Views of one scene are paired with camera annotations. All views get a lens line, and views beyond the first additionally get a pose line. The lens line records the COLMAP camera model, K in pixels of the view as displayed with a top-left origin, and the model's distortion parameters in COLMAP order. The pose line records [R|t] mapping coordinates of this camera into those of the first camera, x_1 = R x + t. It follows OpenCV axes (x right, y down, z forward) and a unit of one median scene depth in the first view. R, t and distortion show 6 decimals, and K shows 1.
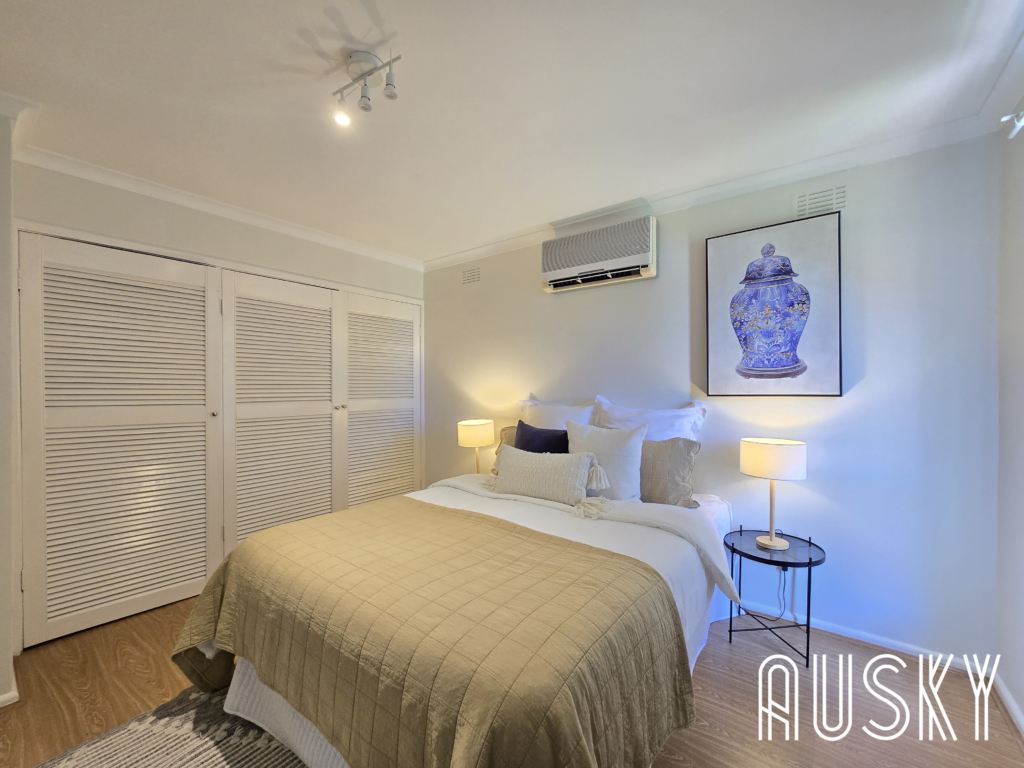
lens RADIAL K [[418.4, 0, 510.8], [0, 418.4, 387.1], [0, 0, 1]] dist [-0.001294, 0.000058]
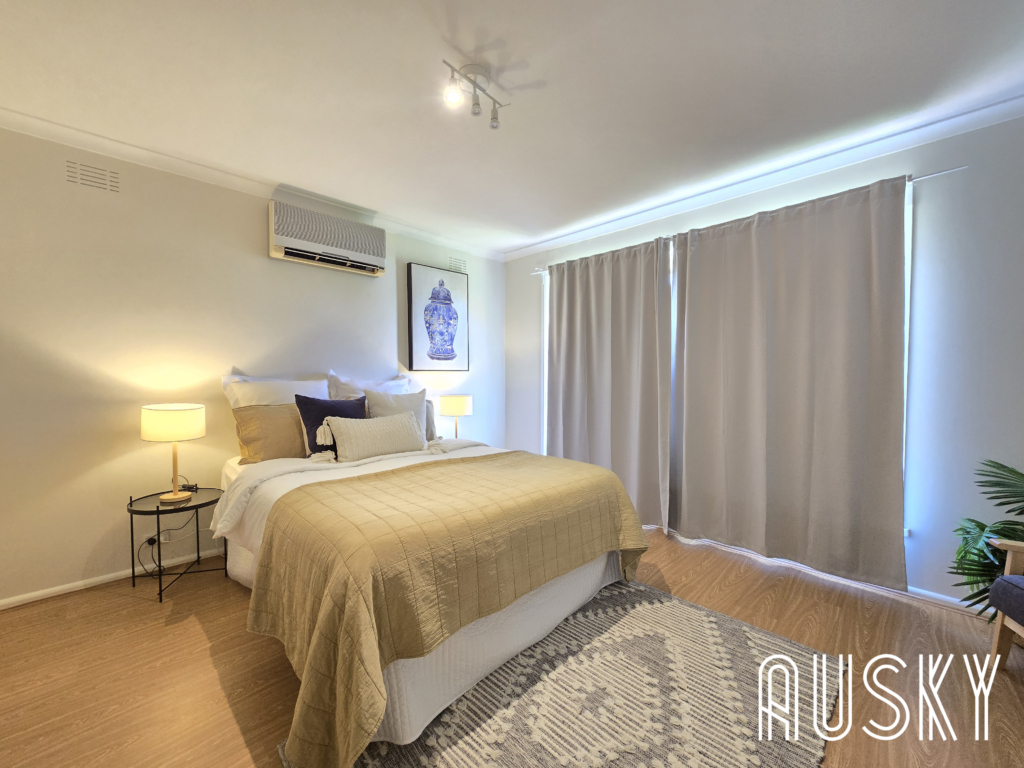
lens RADIAL K [[418.4, 0, 510.5], [0, 418.4, 383.6], [0, 0, 1]] dist [-0.001294, 0.000058]
pose [[0.146809, -0.010468, 0.989109, -0.976315], [0.000045, 0.999944, 0.010576, 0.053494], [-0.989165, -0.001508, 0.146801, 0.472771]]
